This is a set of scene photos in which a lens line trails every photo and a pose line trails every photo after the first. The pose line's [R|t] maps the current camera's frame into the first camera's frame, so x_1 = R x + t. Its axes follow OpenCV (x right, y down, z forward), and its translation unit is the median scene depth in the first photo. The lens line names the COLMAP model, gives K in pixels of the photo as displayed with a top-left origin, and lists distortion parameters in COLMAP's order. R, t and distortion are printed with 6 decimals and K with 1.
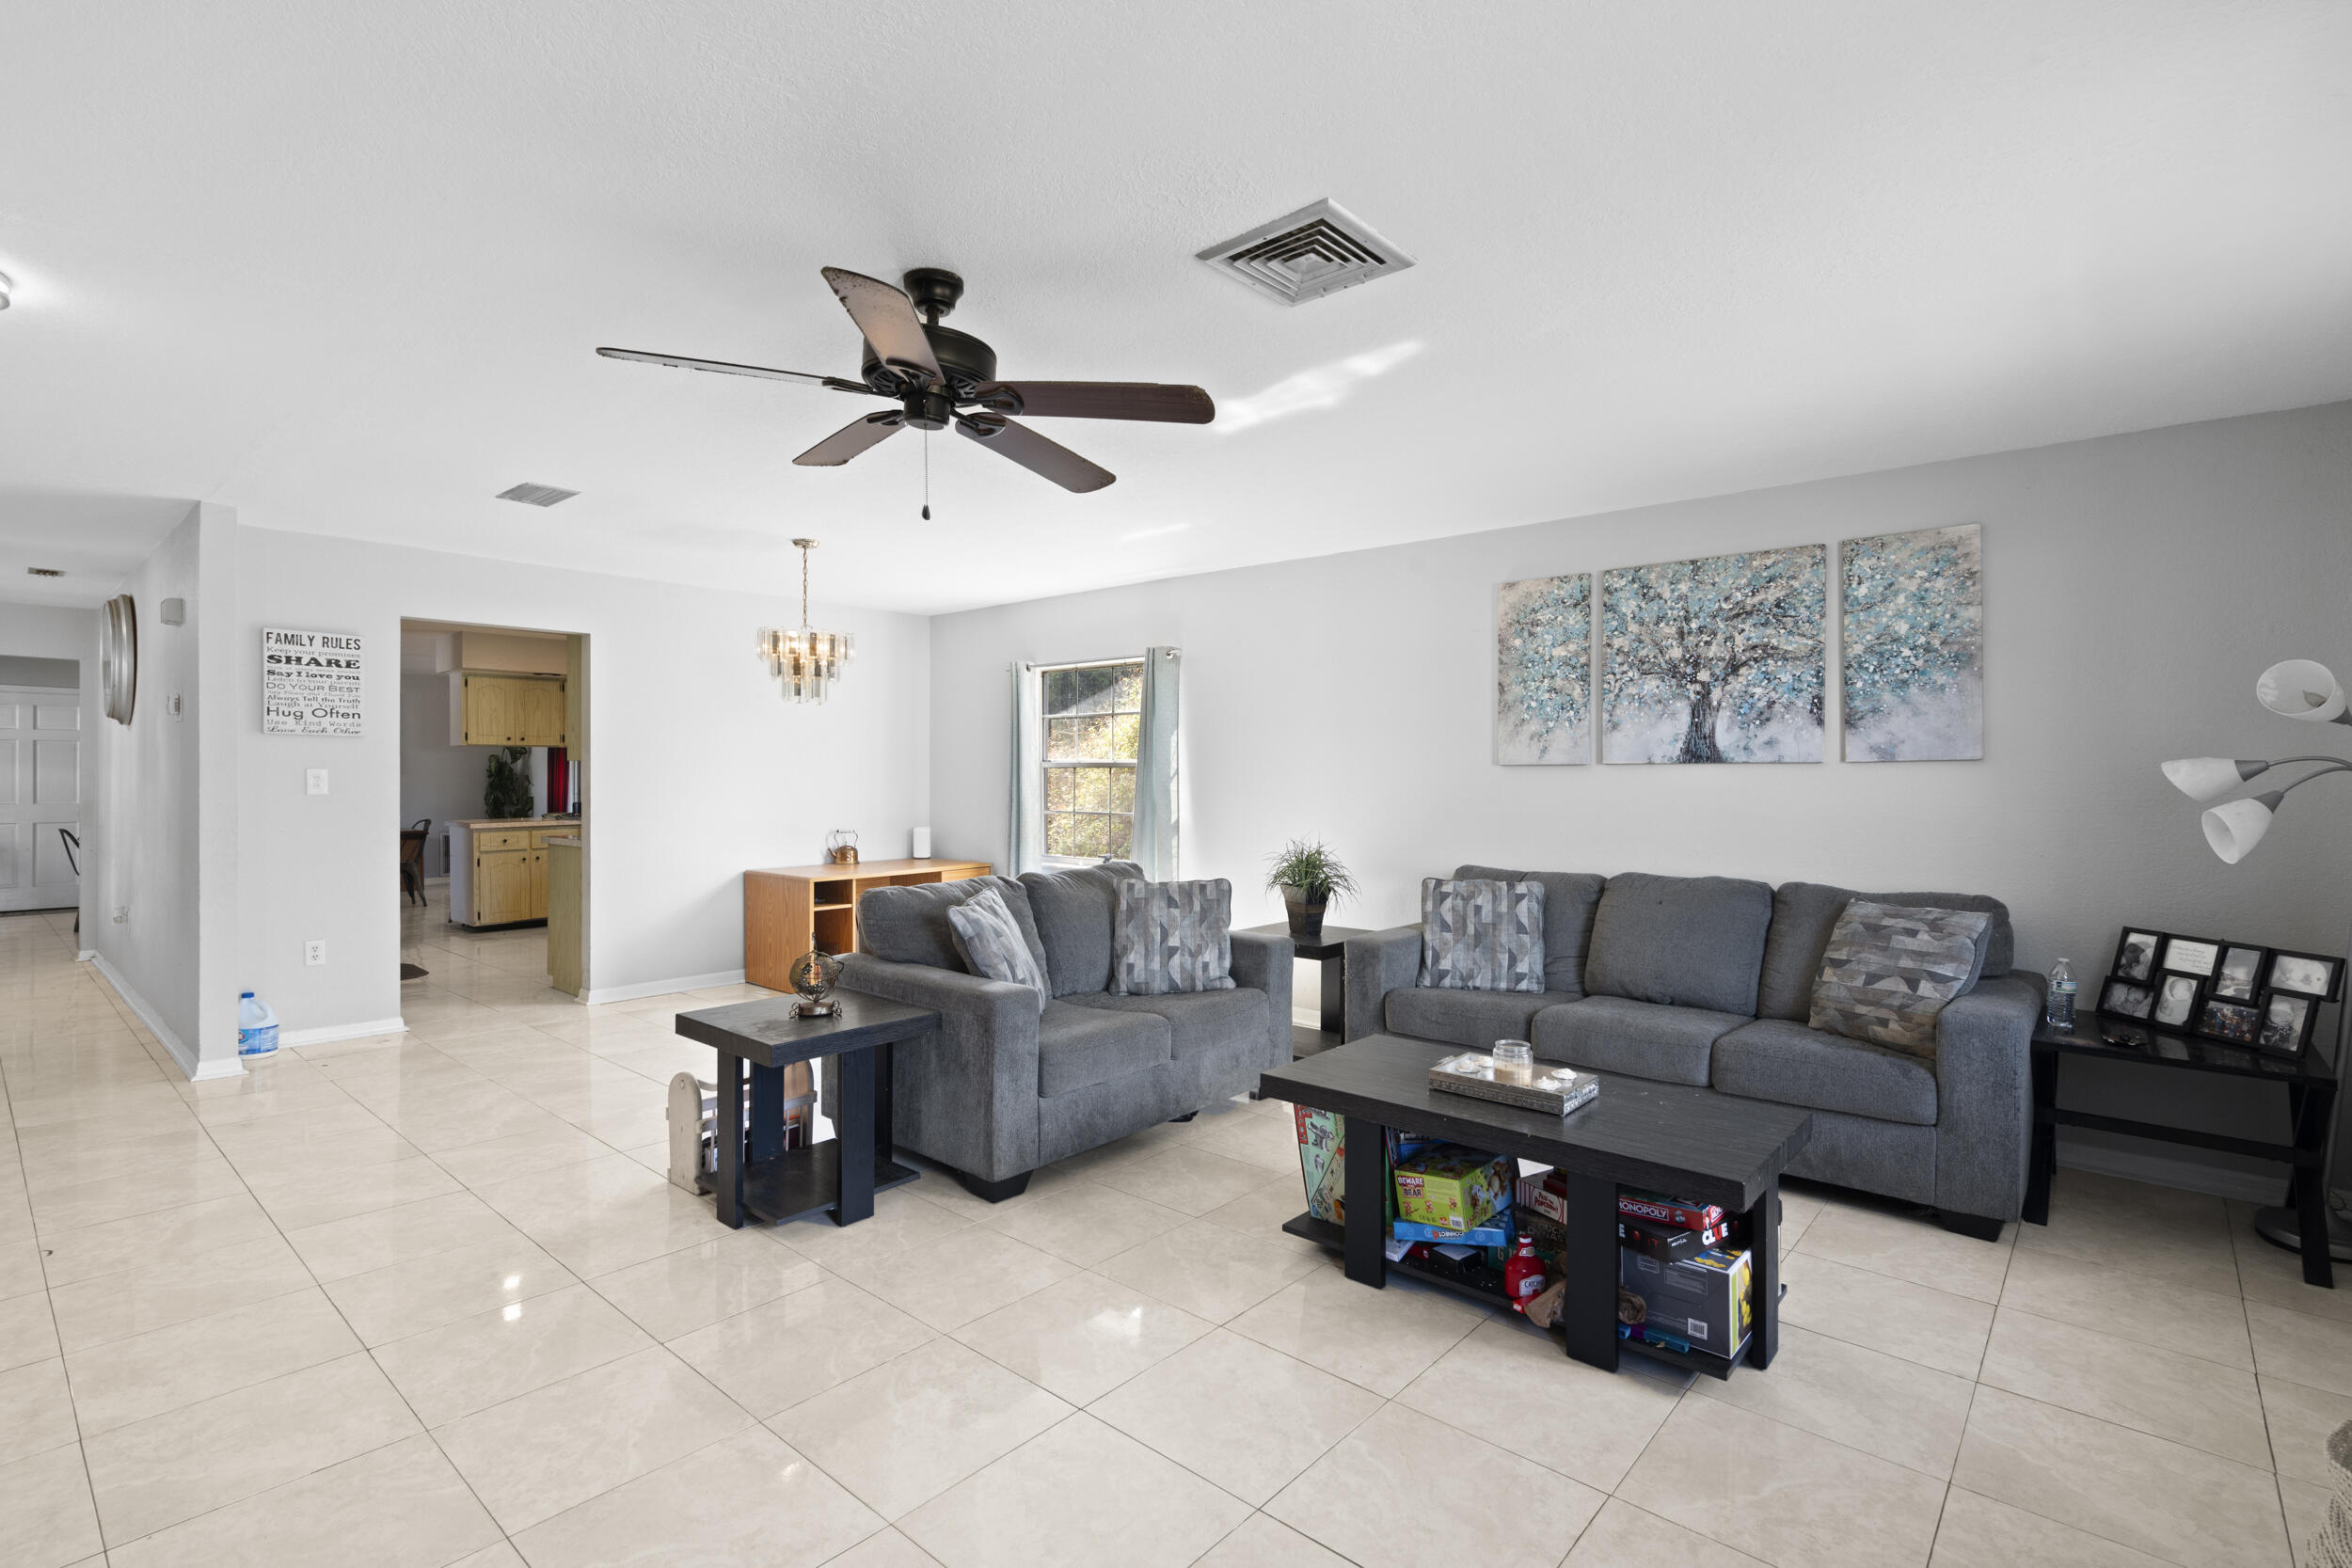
lens RADIAL K [[1071.7, 0, 1180.4], [0, 1071.7, 778.9], [0, 0, 1]] dist [-0.005824, -0.000029]
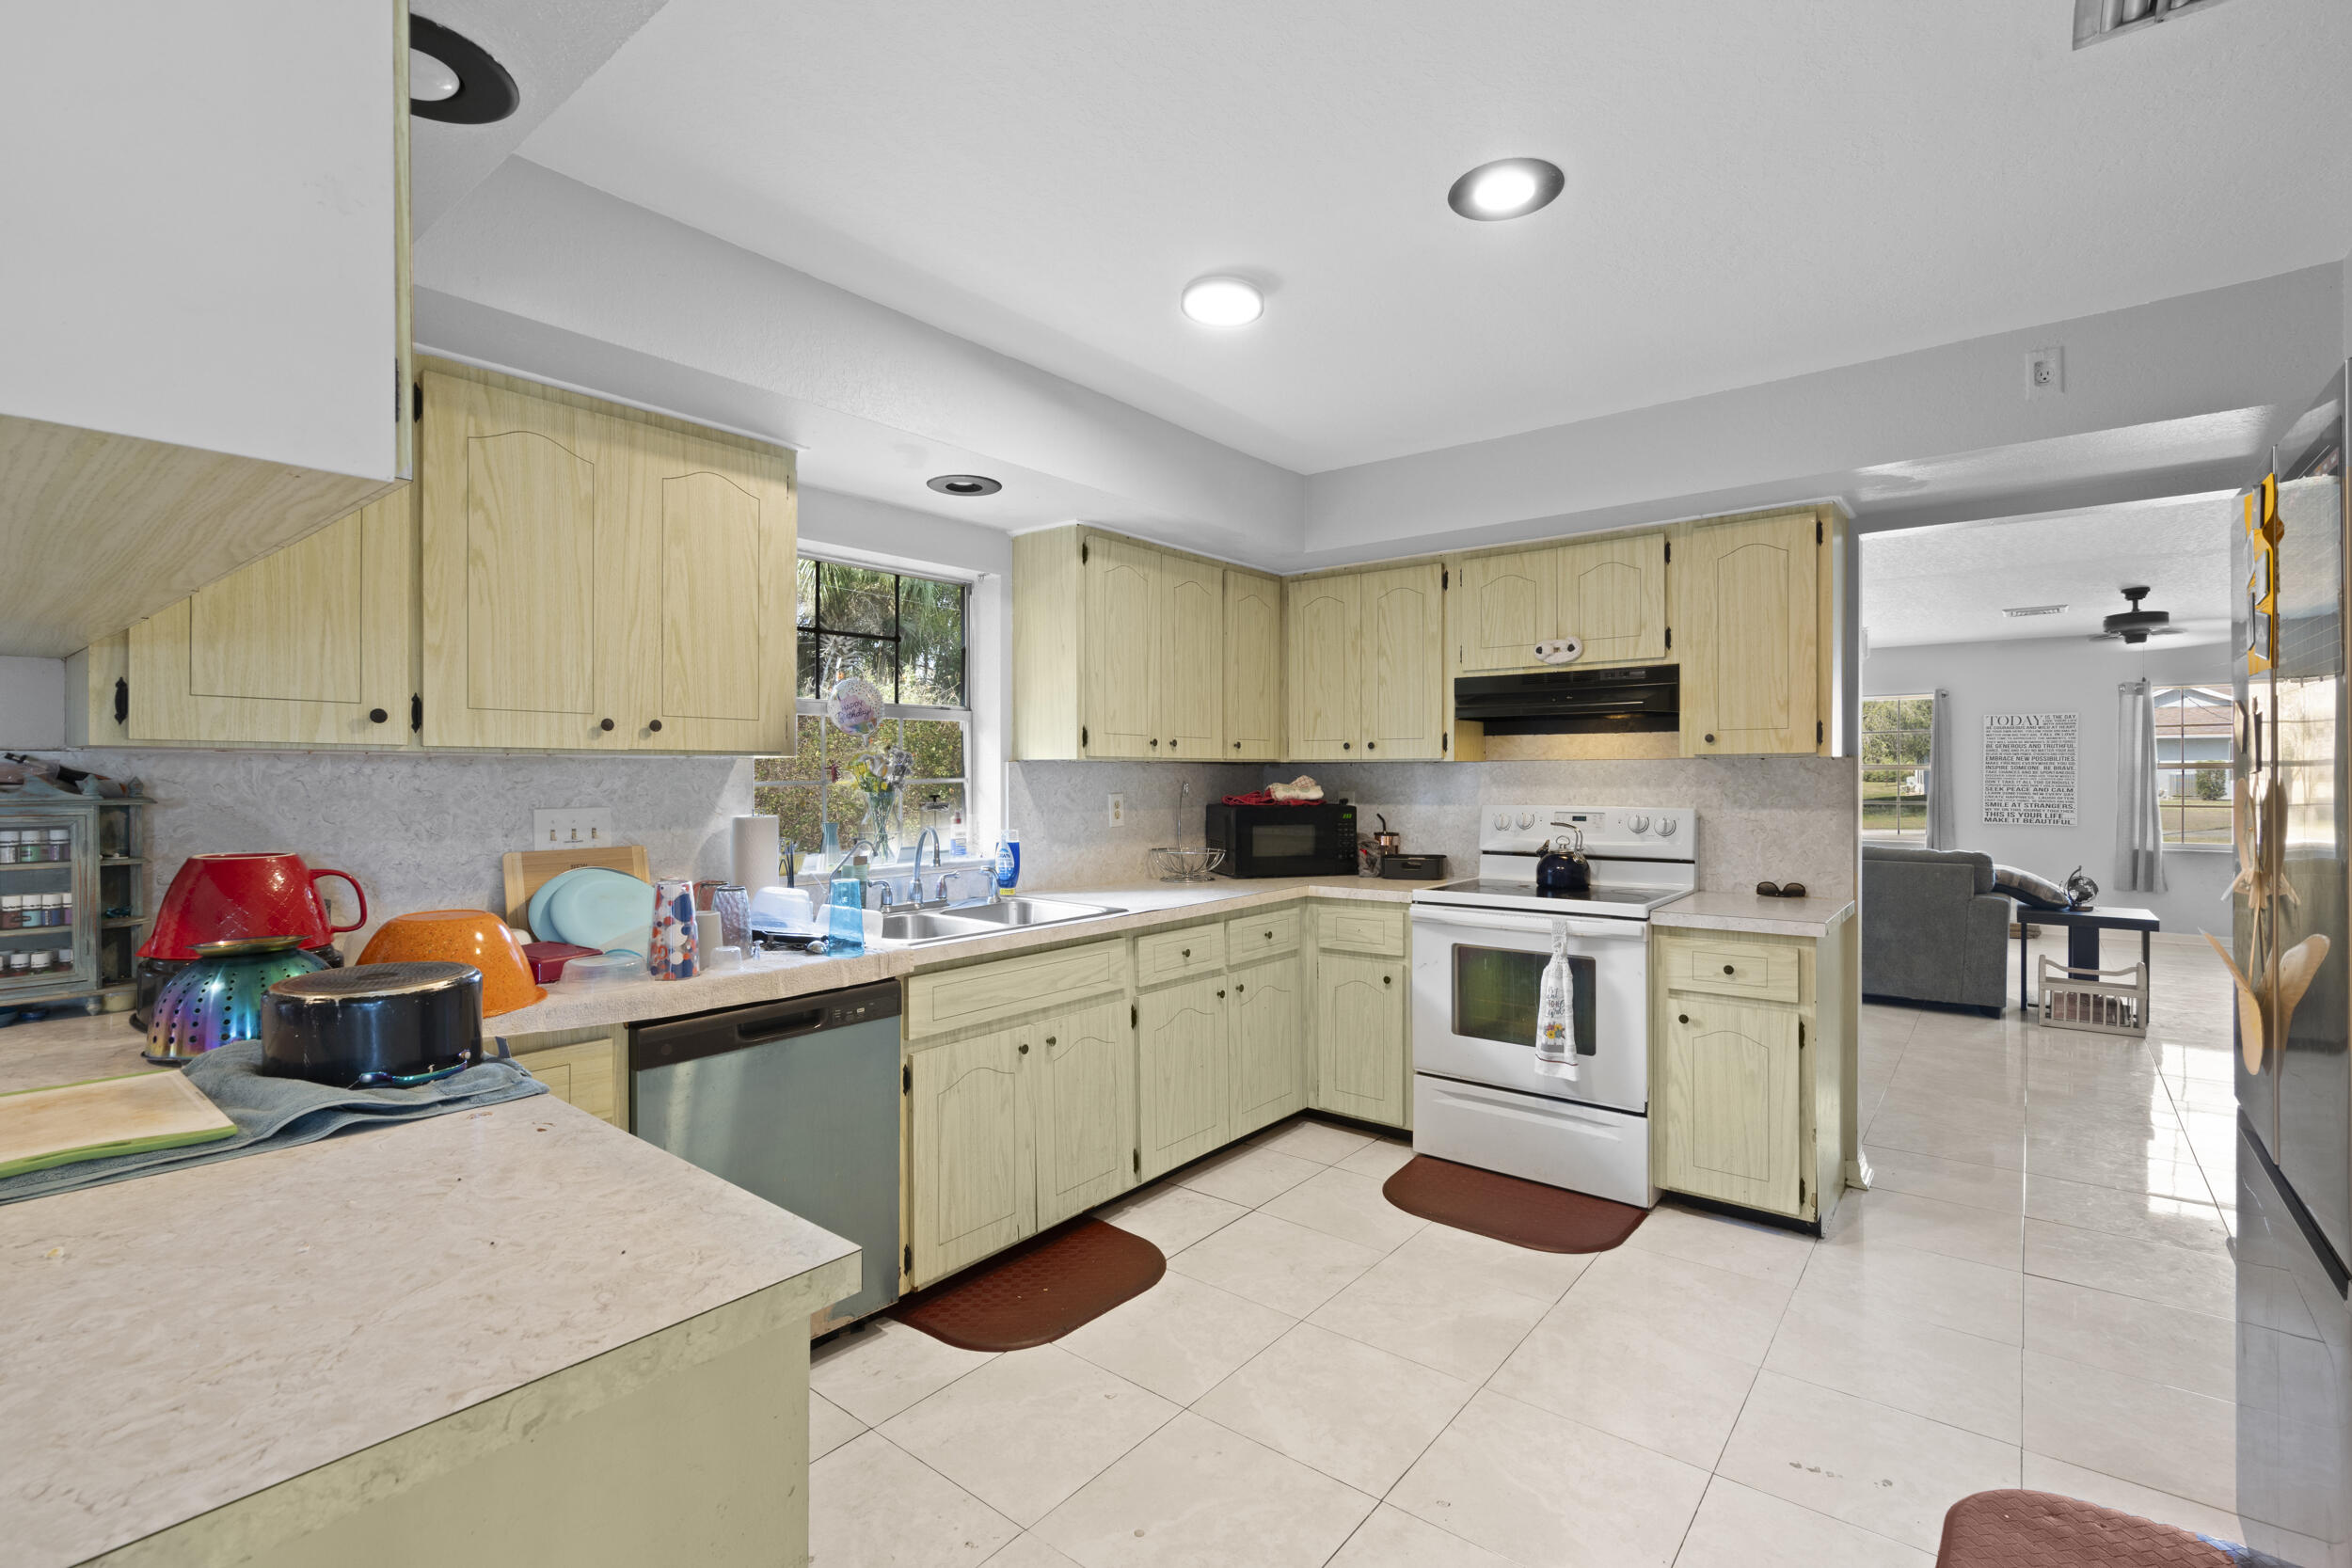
lens RADIAL K [[1071.7, 0, 1180.4], [0, 1071.7, 778.9], [0, 0, 1]] dist [-0.005824, -0.000029]
pose [[-0.038379, -0.004397, 0.999254, -1.461264], [0.009462, 0.999944, 0.004763, -0.014466], [-0.999218, 0.009637, -0.038335, 1.814583]]
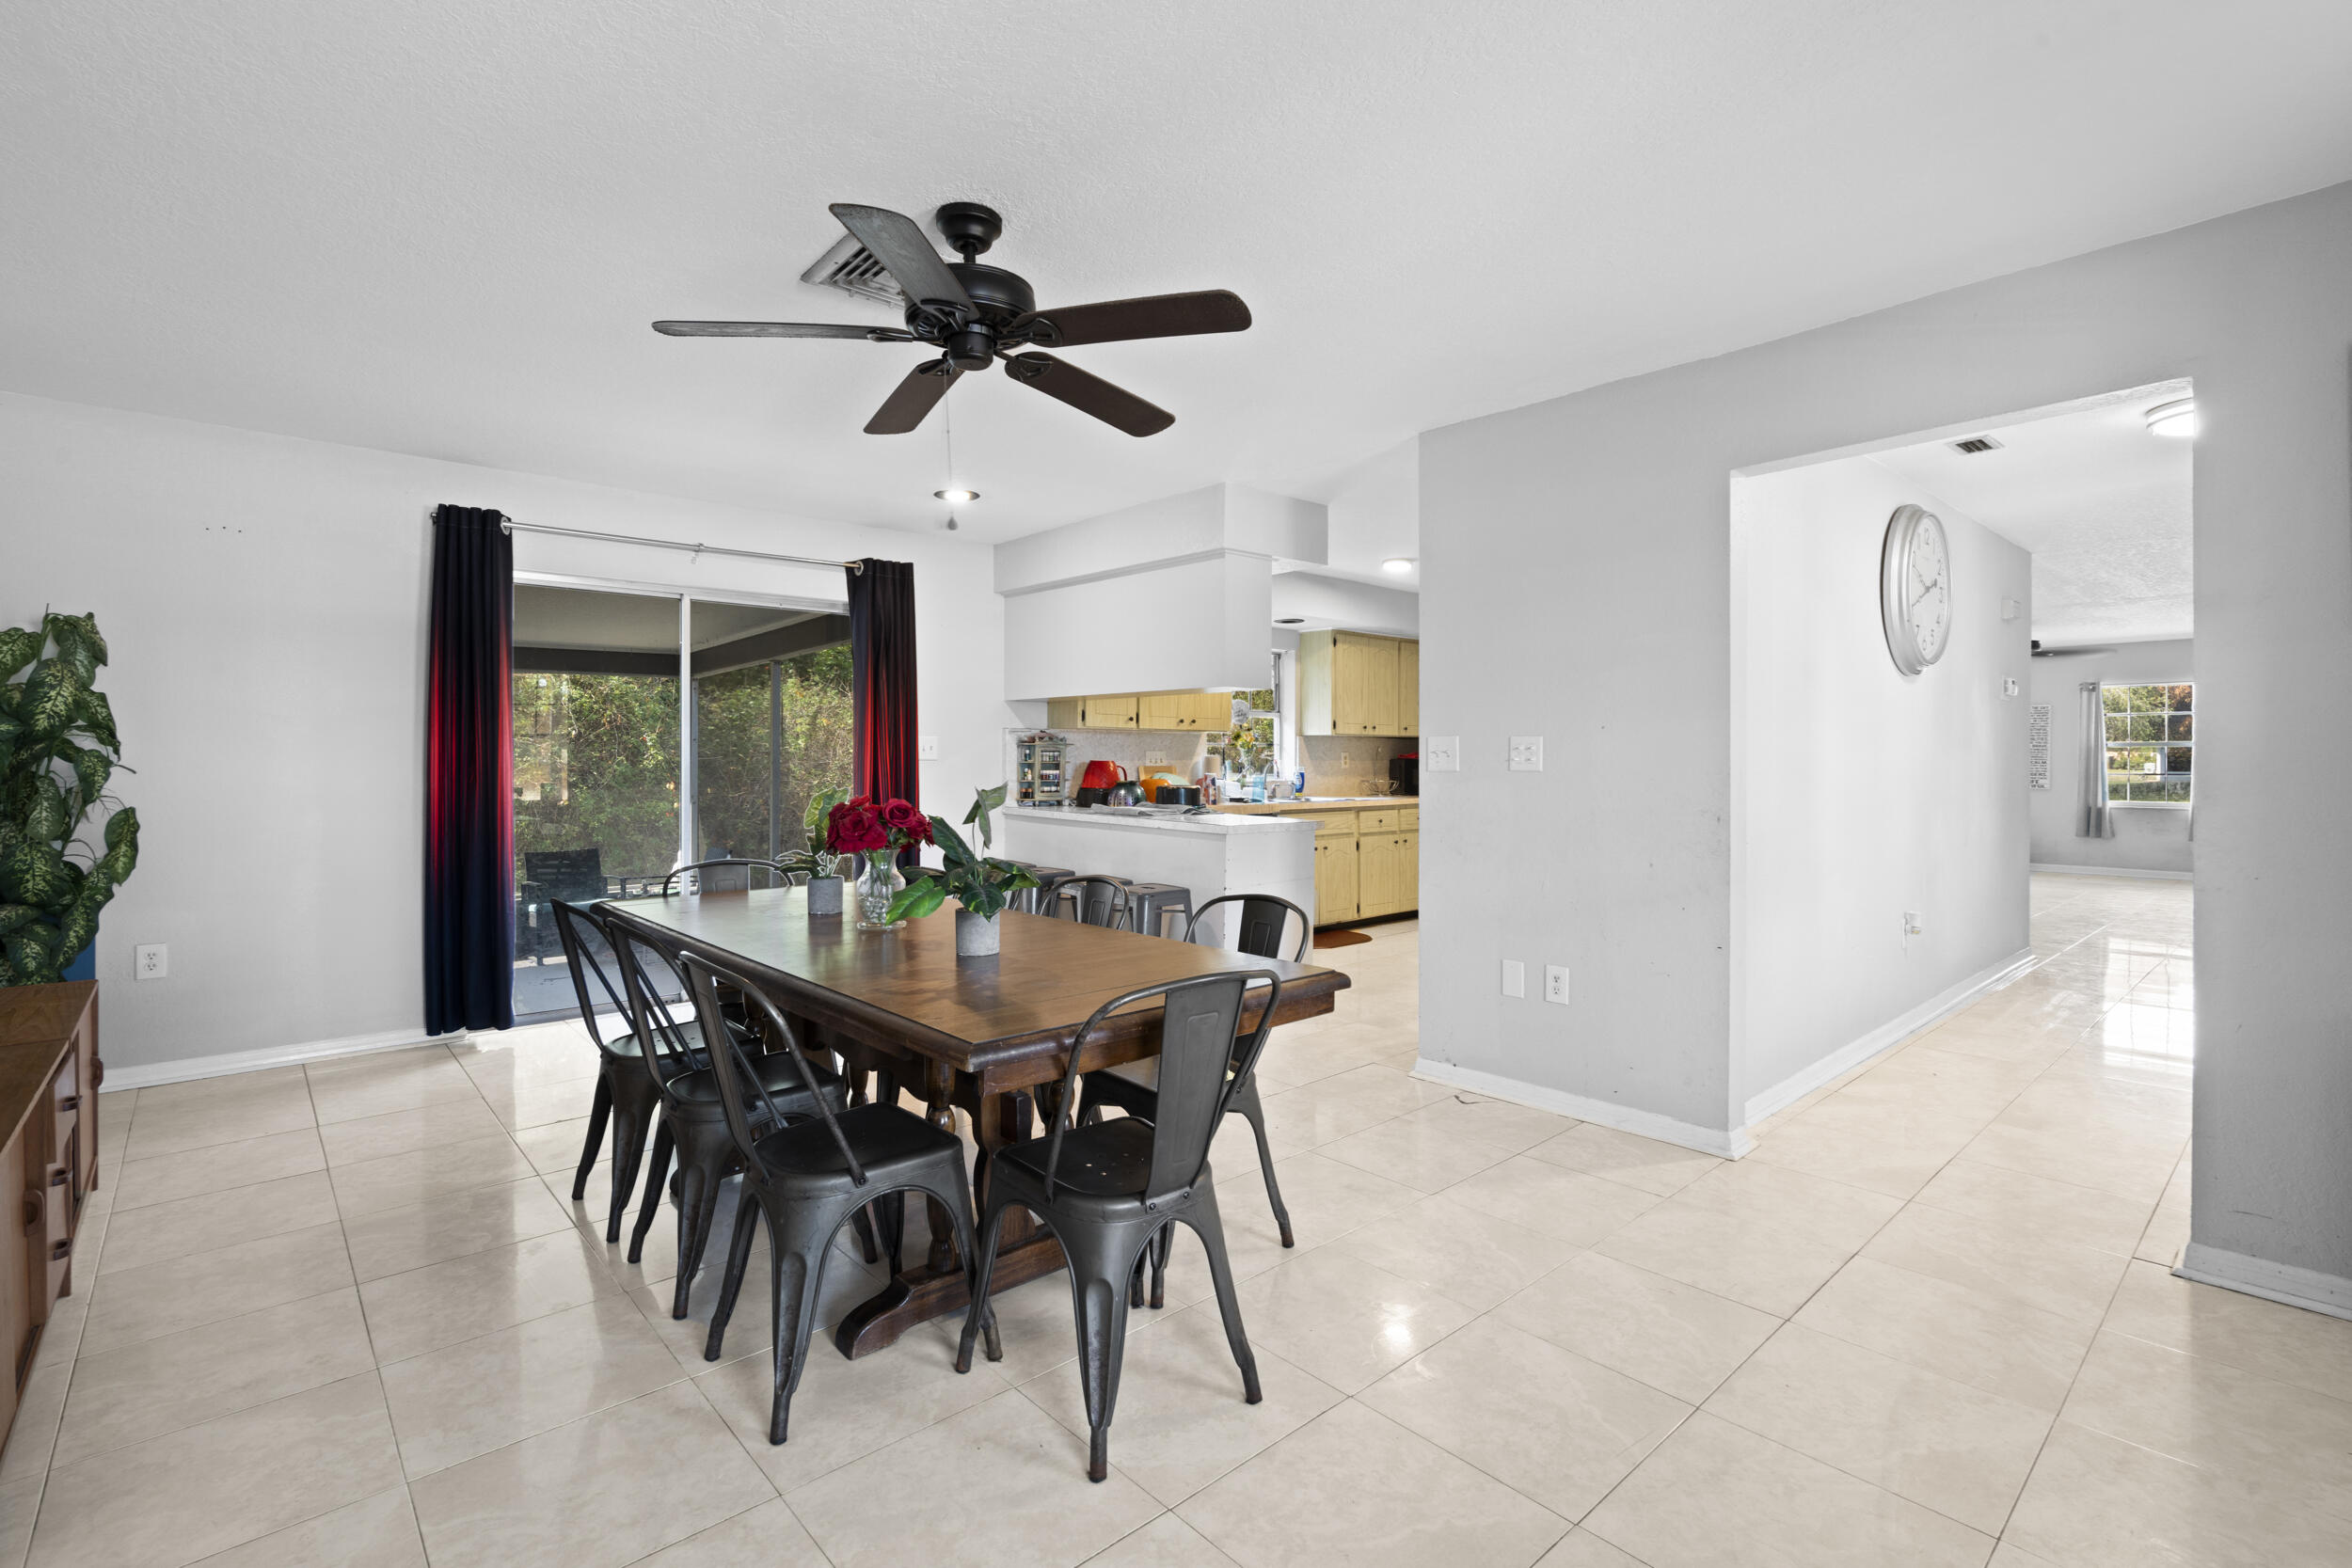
lens RADIAL K [[1071.7, 0, 1180.4], [0, 1071.7, 778.9], [0, 0, 1]] dist [-0.005824, -0.000029]
pose [[0.127542, -0.017464, 0.991679, -2.394896], [0.005525, 0.999842, 0.016897, 0.013813], [-0.991818, 0.003324, 0.127618, 1.877862]]
